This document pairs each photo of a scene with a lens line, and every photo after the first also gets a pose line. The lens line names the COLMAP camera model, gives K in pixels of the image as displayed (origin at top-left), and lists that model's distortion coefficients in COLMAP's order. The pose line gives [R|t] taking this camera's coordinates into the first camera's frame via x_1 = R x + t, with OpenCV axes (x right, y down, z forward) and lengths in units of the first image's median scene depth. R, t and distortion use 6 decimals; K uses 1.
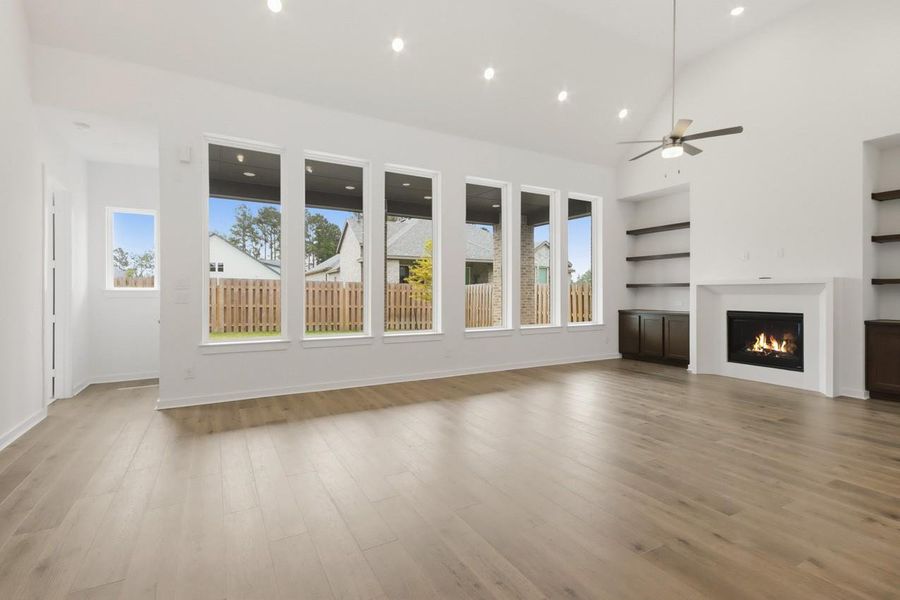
lens RADIAL K [[420.7, 0, 448.3], [0, 420.7, 292.0], [0, 0, 1]] dist [0.026926, -0.008144]
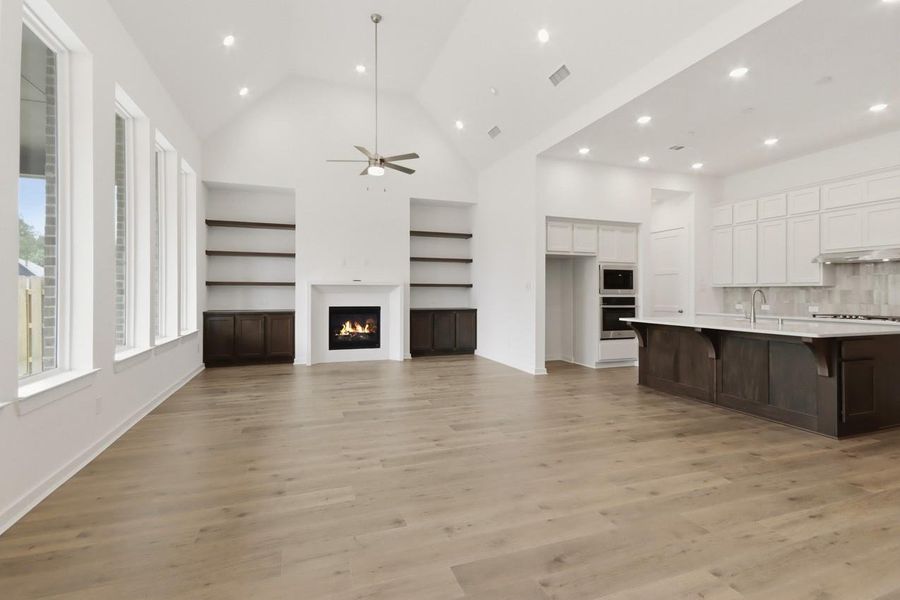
lens RADIAL K [[417.8, 0, 447.4], [0, 417.8, 289.8], [0, 0, 1]] dist [0.026055, -0.008276]
pose [[0.169959, 0.005473, 0.985436, -0.432022], [-0.004317, 0.999979, -0.004810, 0.000269], [-0.985442, -0.003437, 0.169979, 0.462373]]
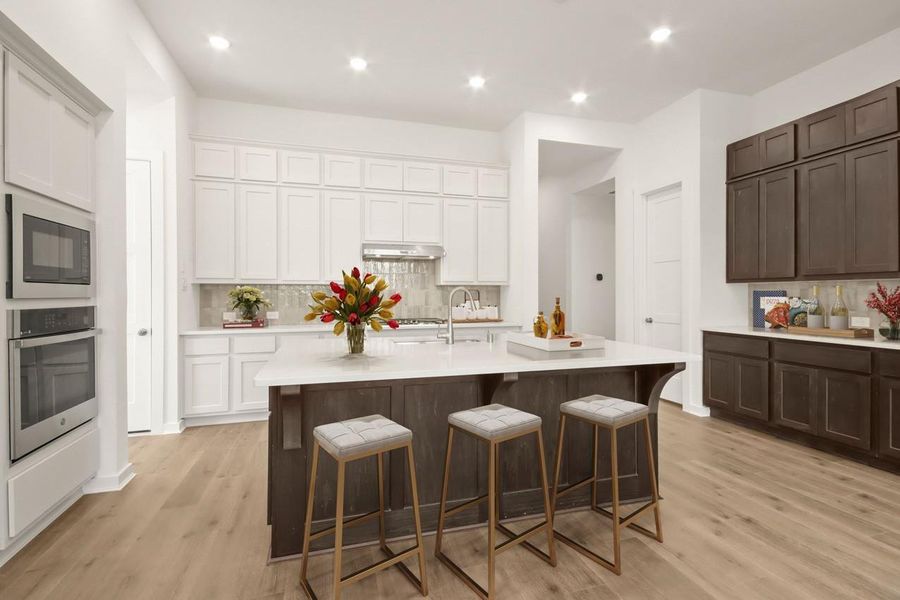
lens RADIAL K [[420.7, 0, 448.3], [0, 420.7, 292.0], [0, 0, 1]] dist [0.026926, -0.008144]
pose [[-0.975018, 0.000521, 0.222126, 0.311385], [-0.000383, 0.999992, -0.004025, -0.000271], [-0.222127, -0.004010, -0.975010, 0.488169]]
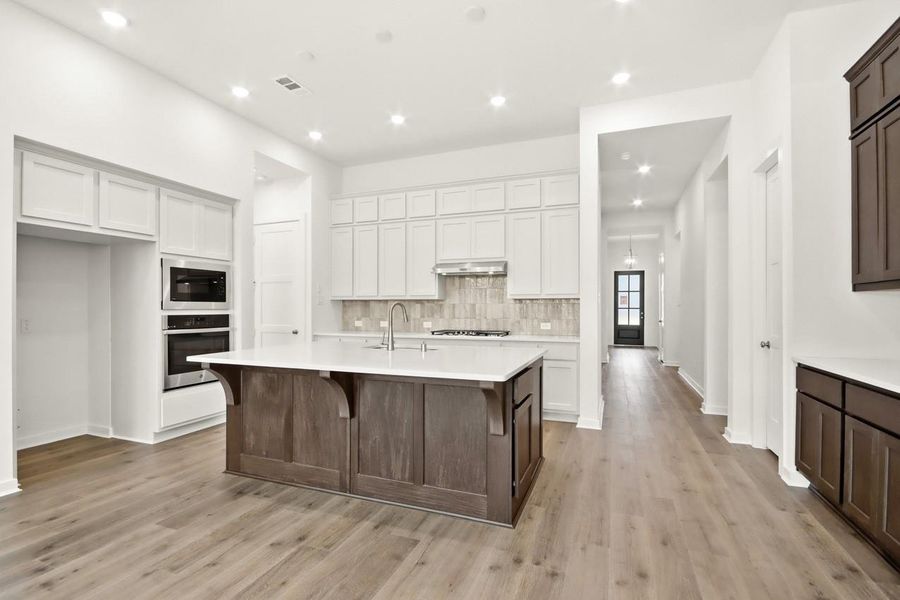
lens RADIAL K [[423.3, 0, 448.8], [0, 423.3, 306.0], [0, 0, 1]] dist [-0.000855, -0.000331]
pose [[-0.634314, 0.000833, 0.773075, -0.044422], [-0.001393, 0.999997, -0.002220, -0.000862], [-0.773075, -0.002485, -0.634310, 0.329598]]
